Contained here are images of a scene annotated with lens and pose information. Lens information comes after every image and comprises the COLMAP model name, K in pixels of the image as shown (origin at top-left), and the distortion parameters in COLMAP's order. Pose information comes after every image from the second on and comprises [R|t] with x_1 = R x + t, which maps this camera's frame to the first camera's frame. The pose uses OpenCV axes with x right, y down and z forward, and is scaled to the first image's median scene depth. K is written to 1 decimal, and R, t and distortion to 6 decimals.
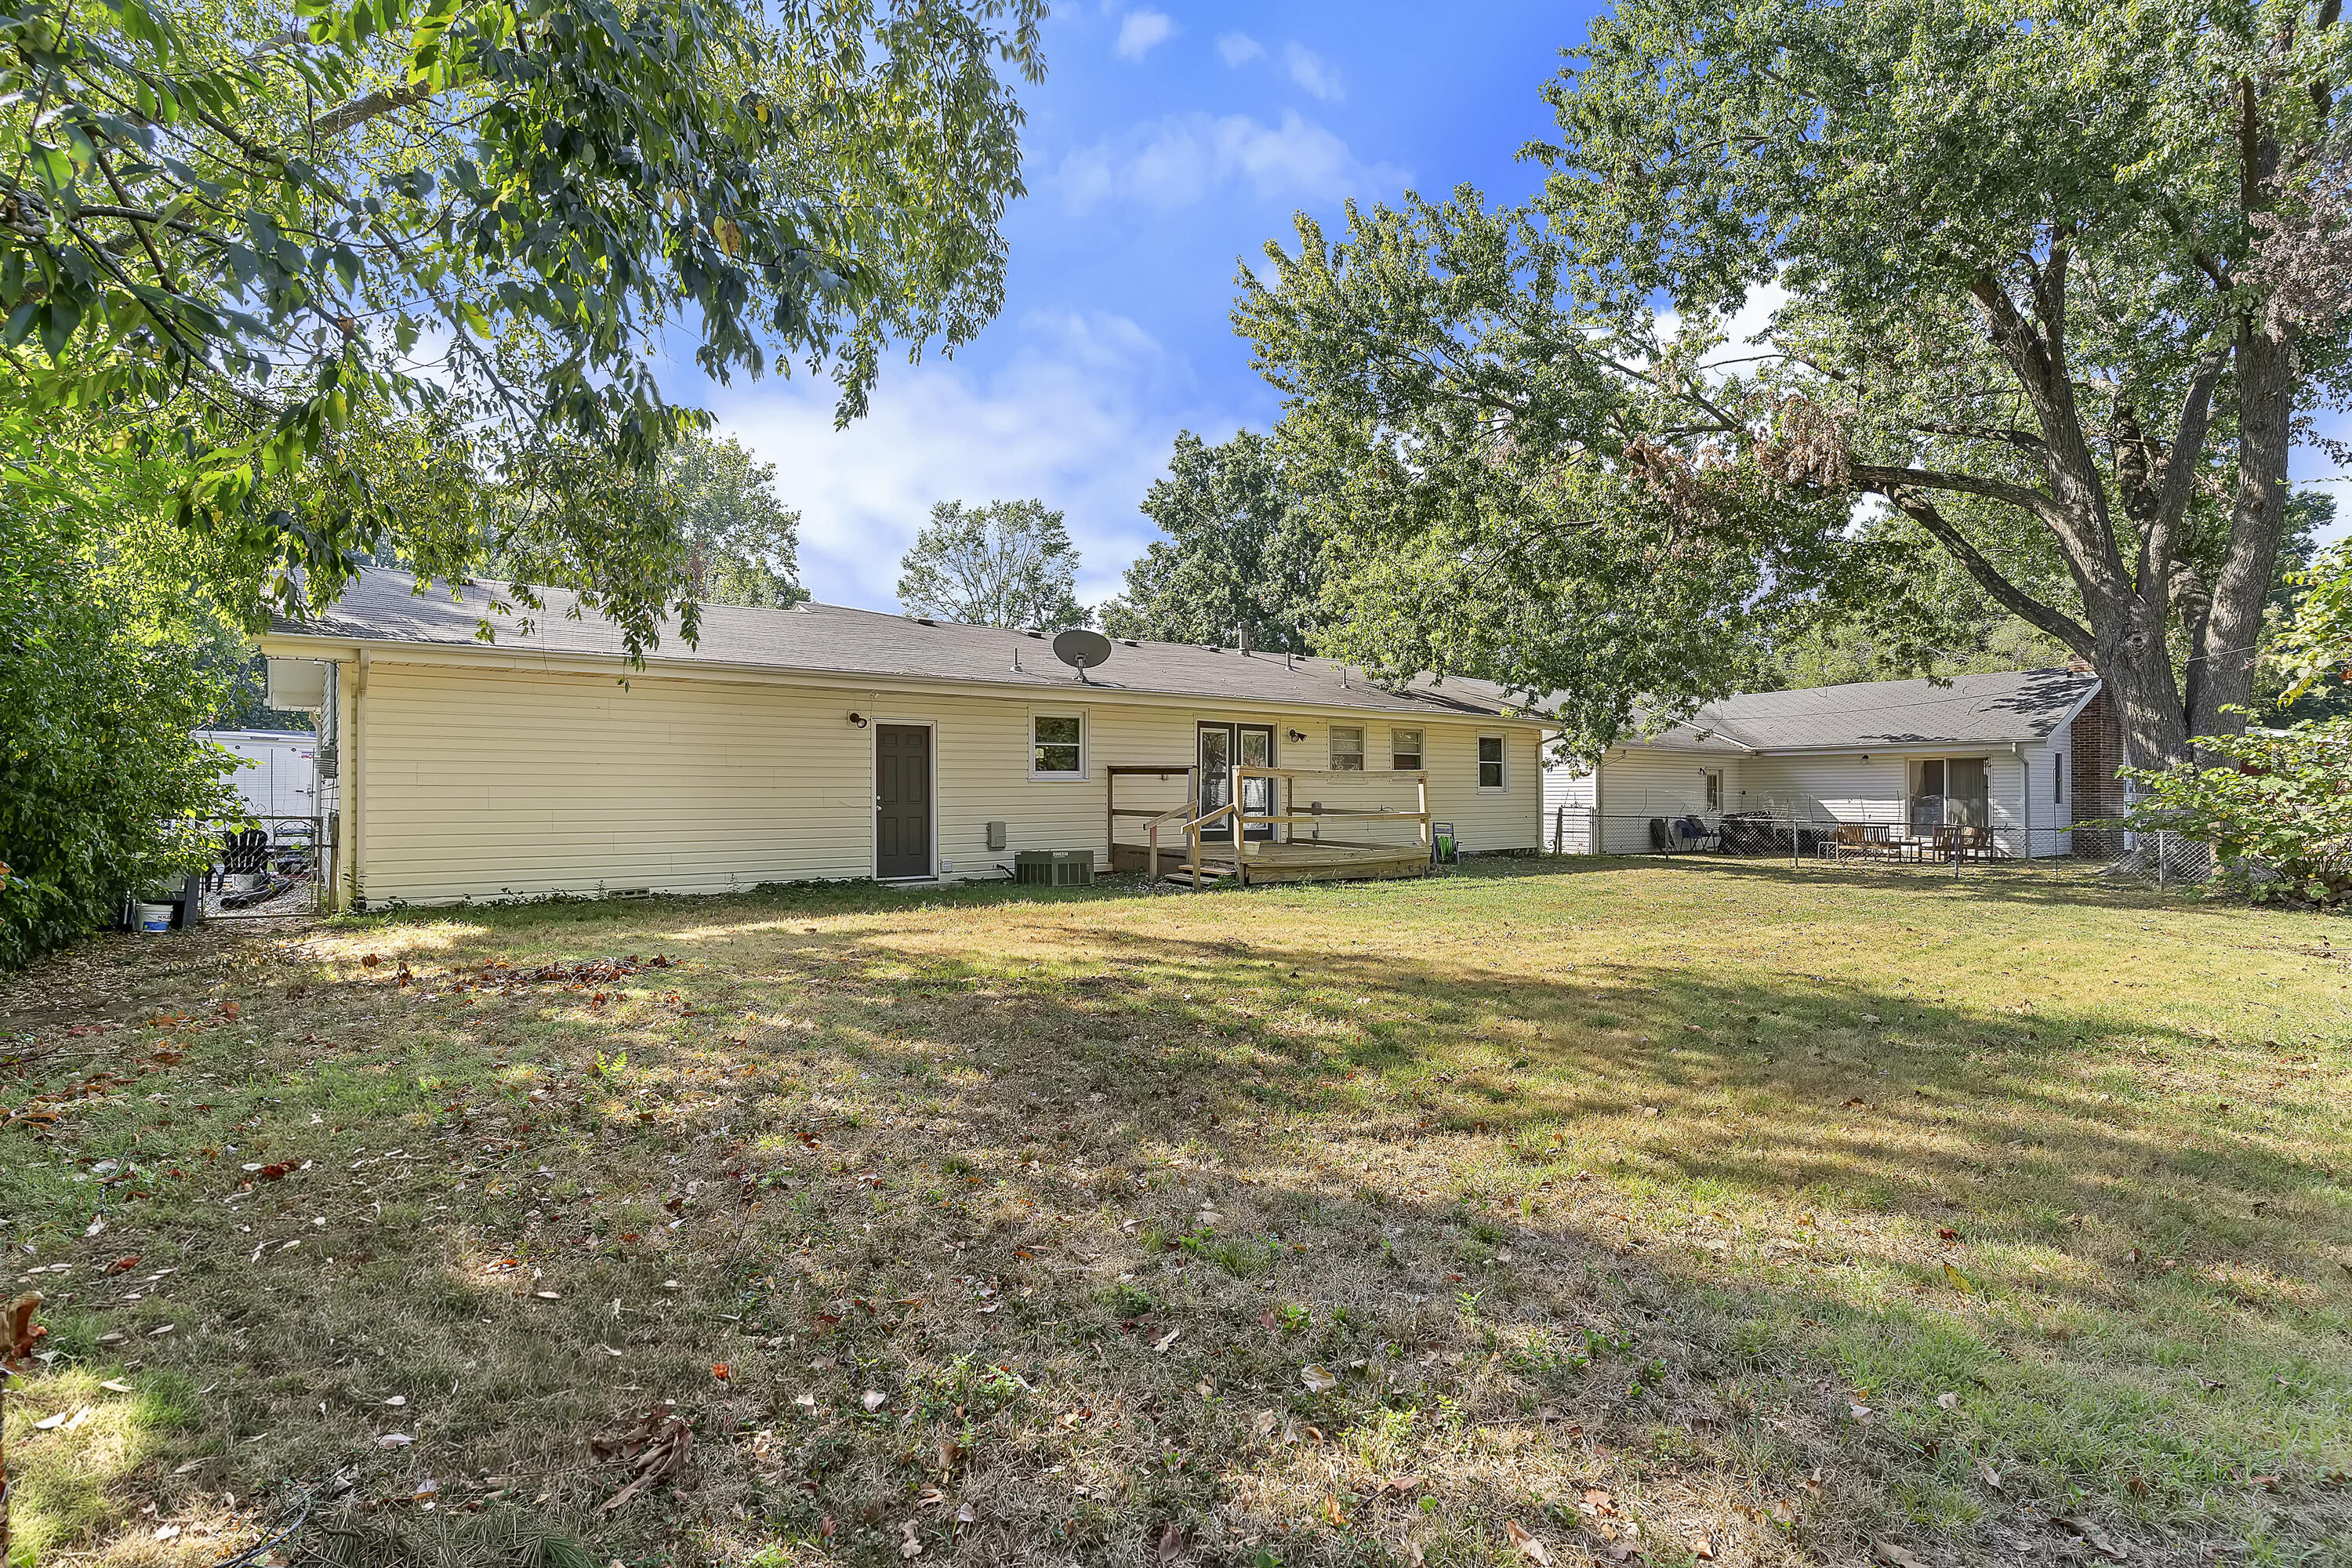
lens RADIAL K [[1153.2, 0, 1176.0], [0, 1153.2, 784.0], [0, 0, 1]] dist [0.002715, 0.000411]
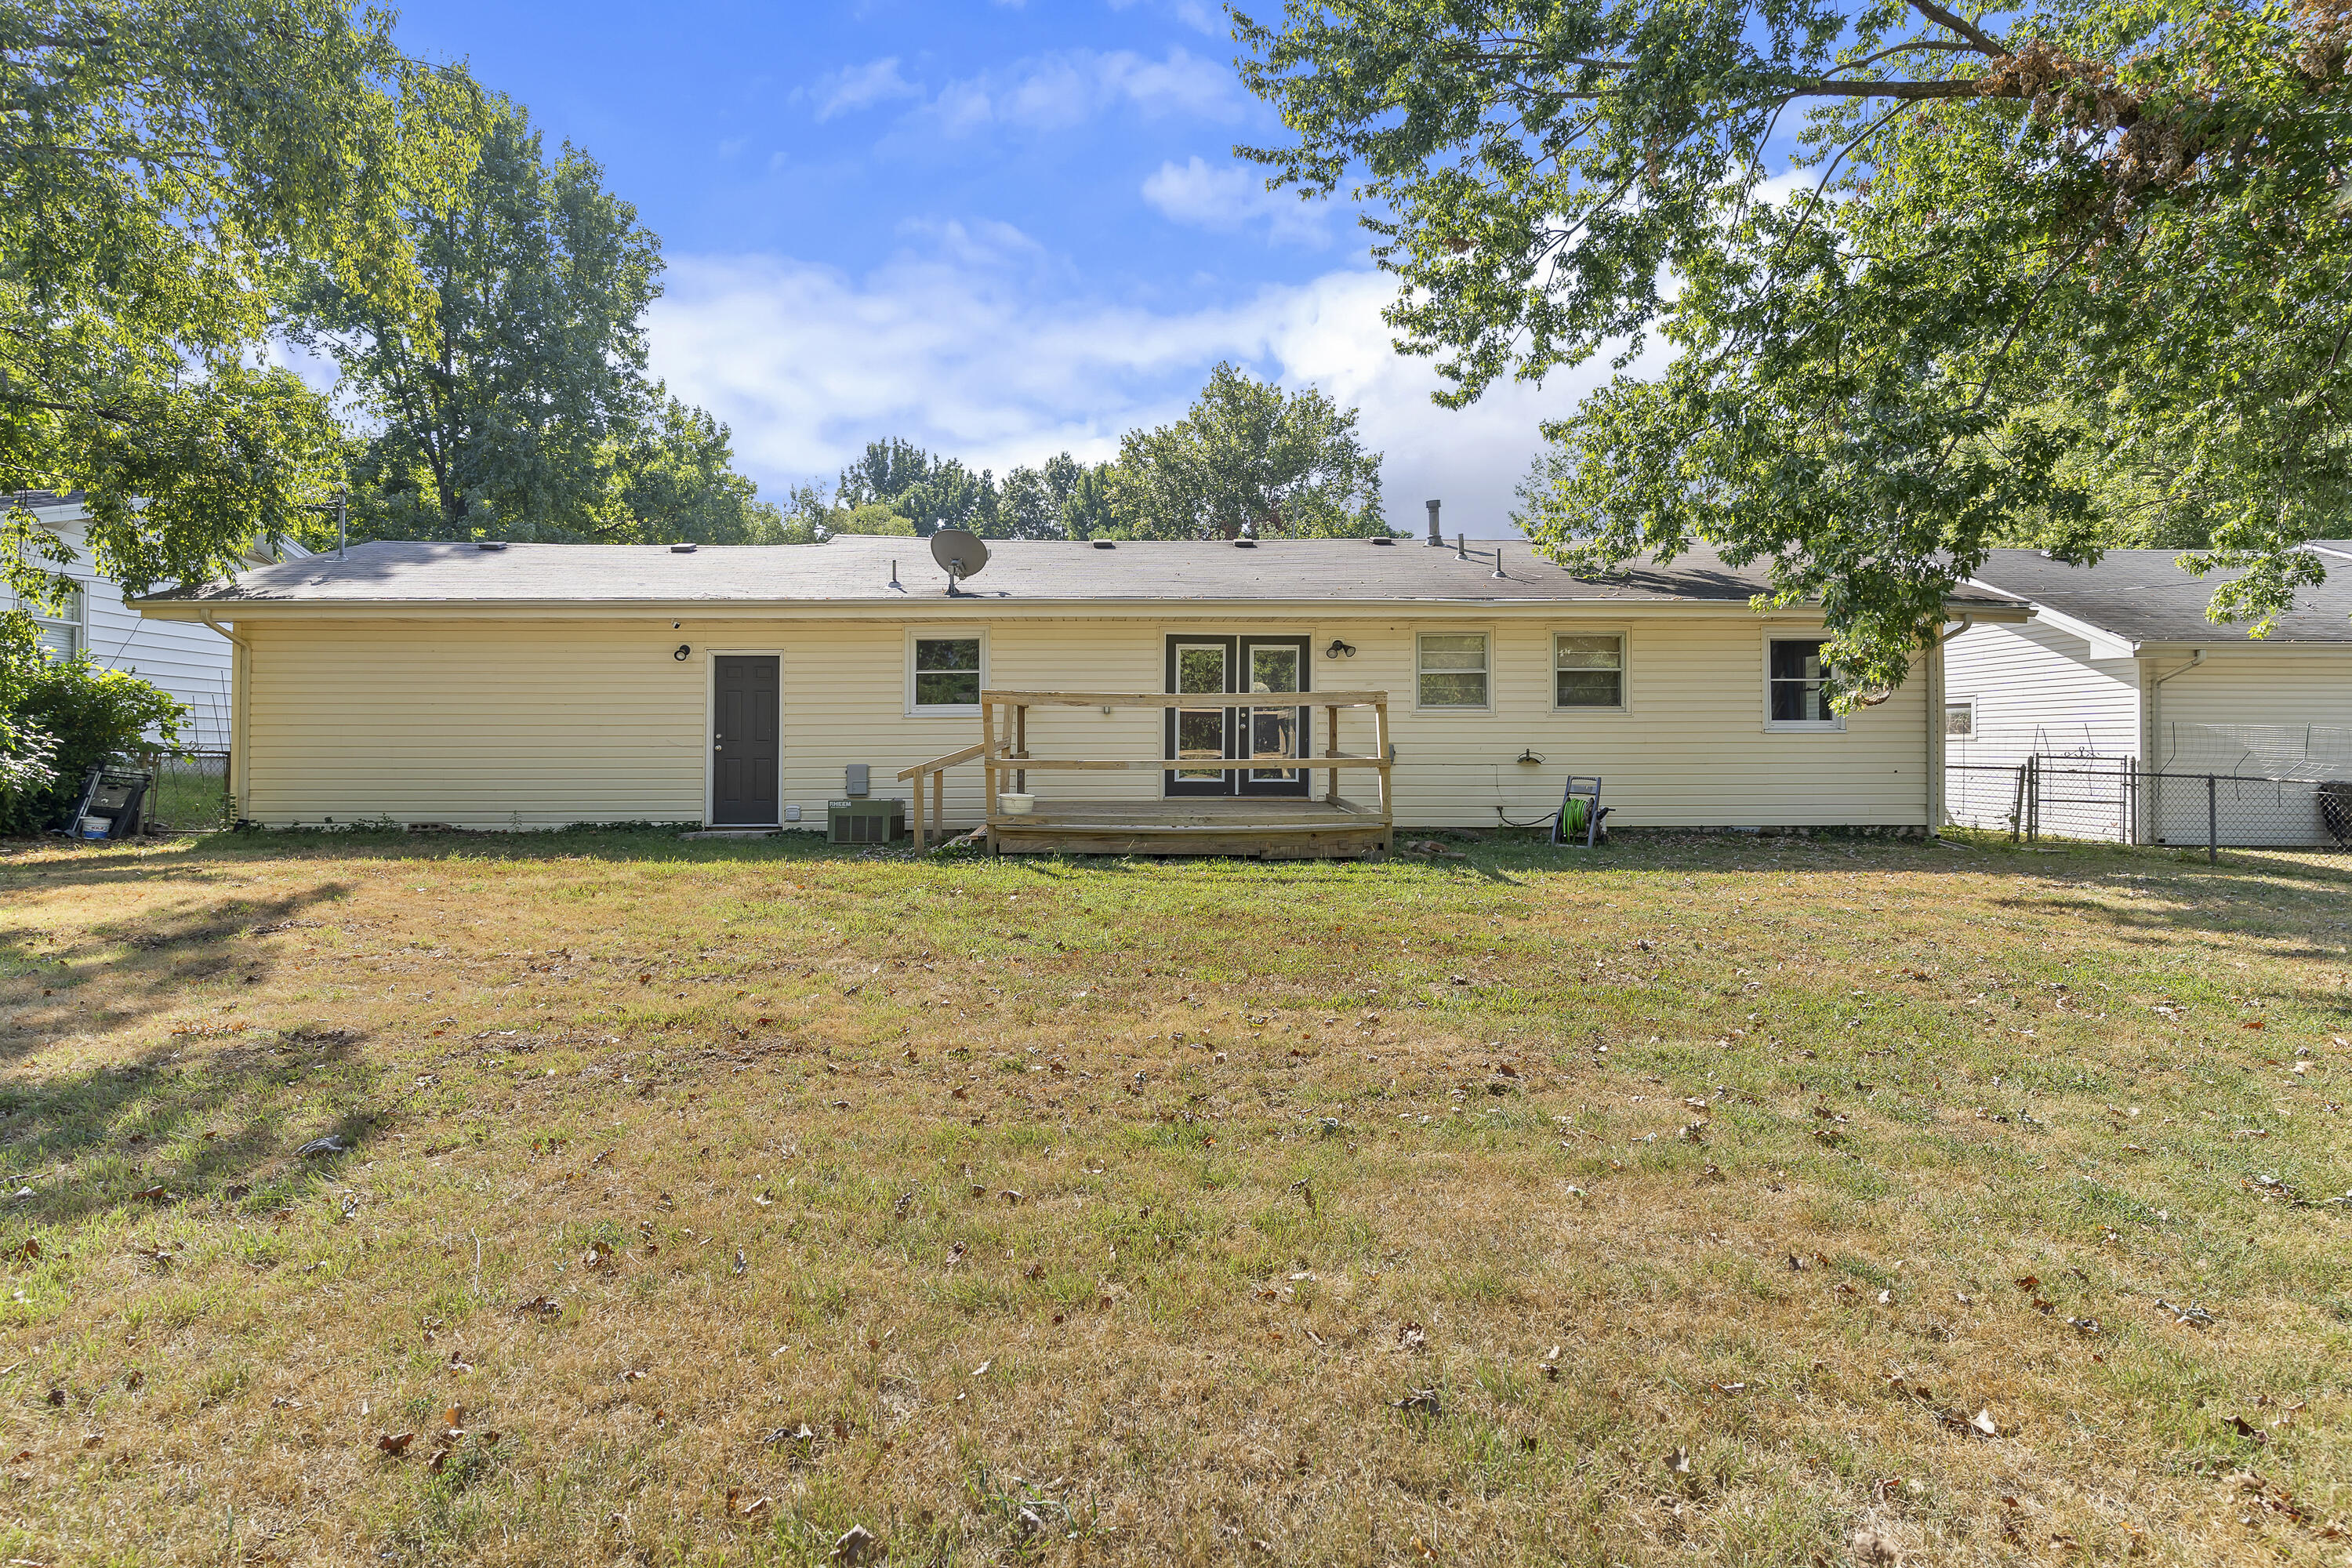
lens RADIAL K [[1153.2, 0, 1176.0], [0, 1153.2, 784.0], [0, 0, 1]] dist [0.002715, 0.000411]
pose [[0.794362, 0.020997, -0.607081, 0.507023], [0.005628, 0.999105, 0.041920, 0.011604], [0.607418, -0.036717, 0.793533, 0.421614]]
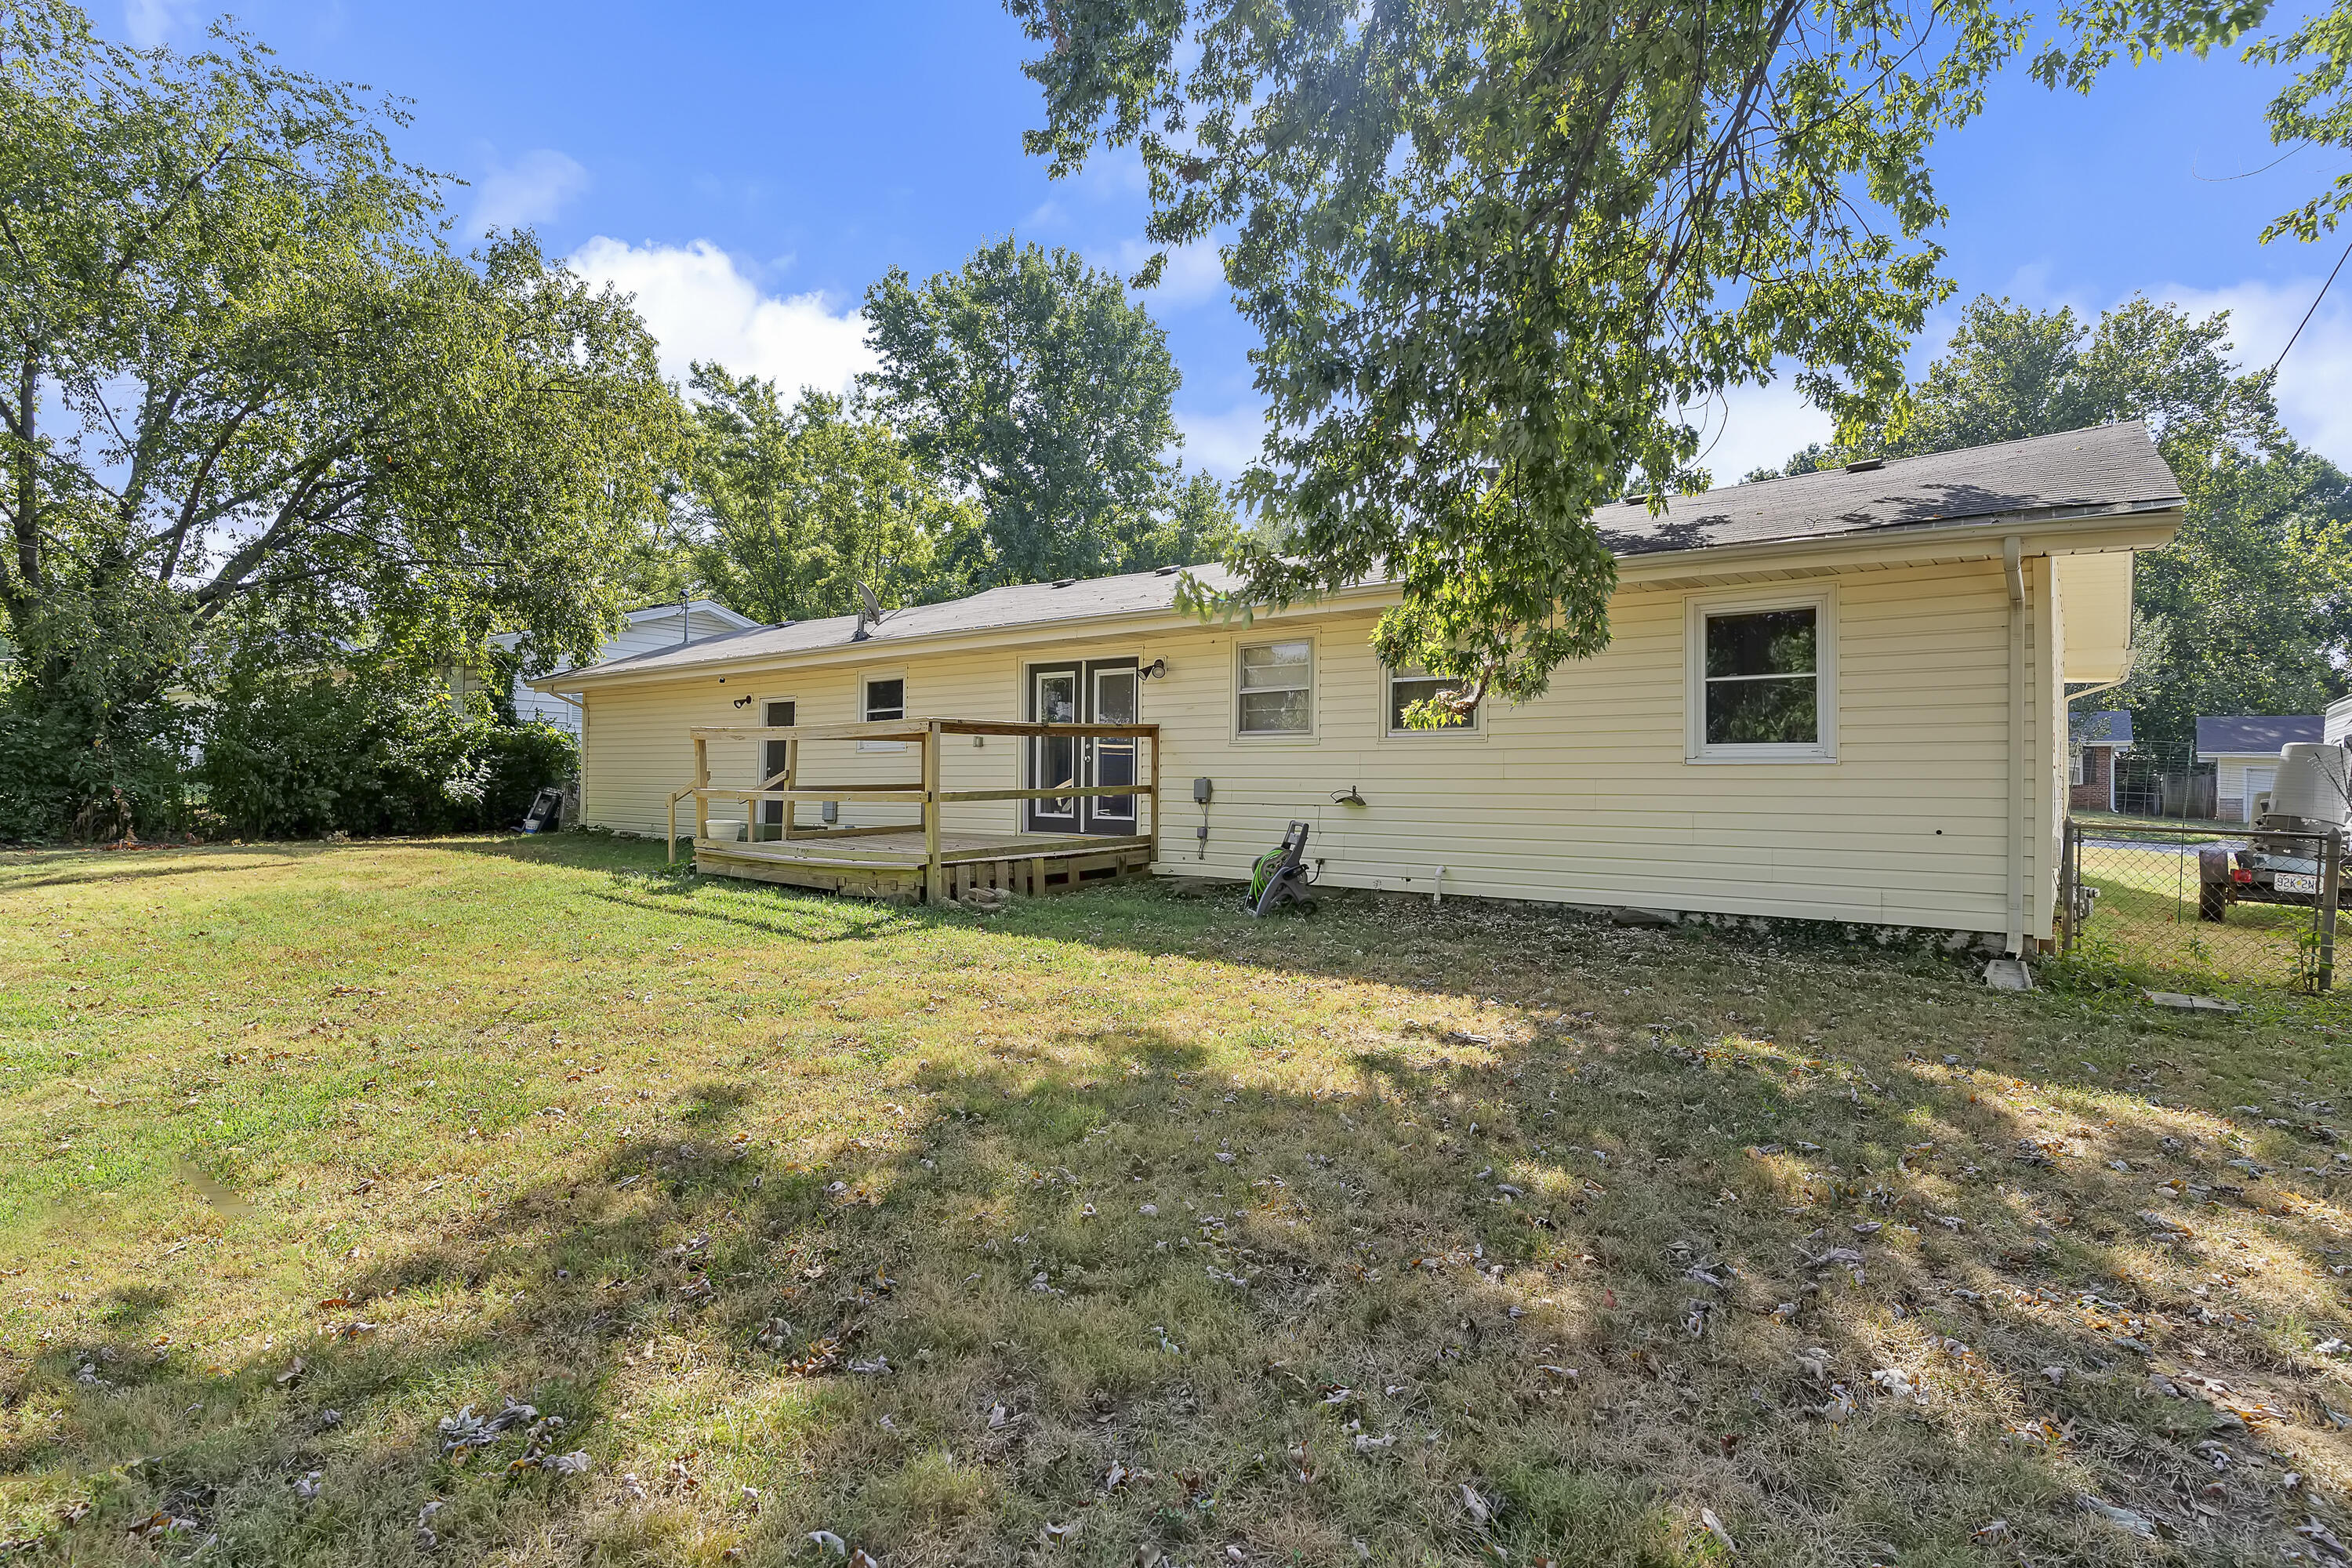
lens RADIAL K [[1153.2, 0, 1176.0], [0, 1153.2, 784.0], [0, 0, 1]] dist [0.002715, 0.000411]
pose [[0.228145, 0.007386, -0.973599, 0.787225], [0.001280, 0.999968, 0.007886, 0.016084], [0.973626, -0.003045, 0.228128, 0.971525]]
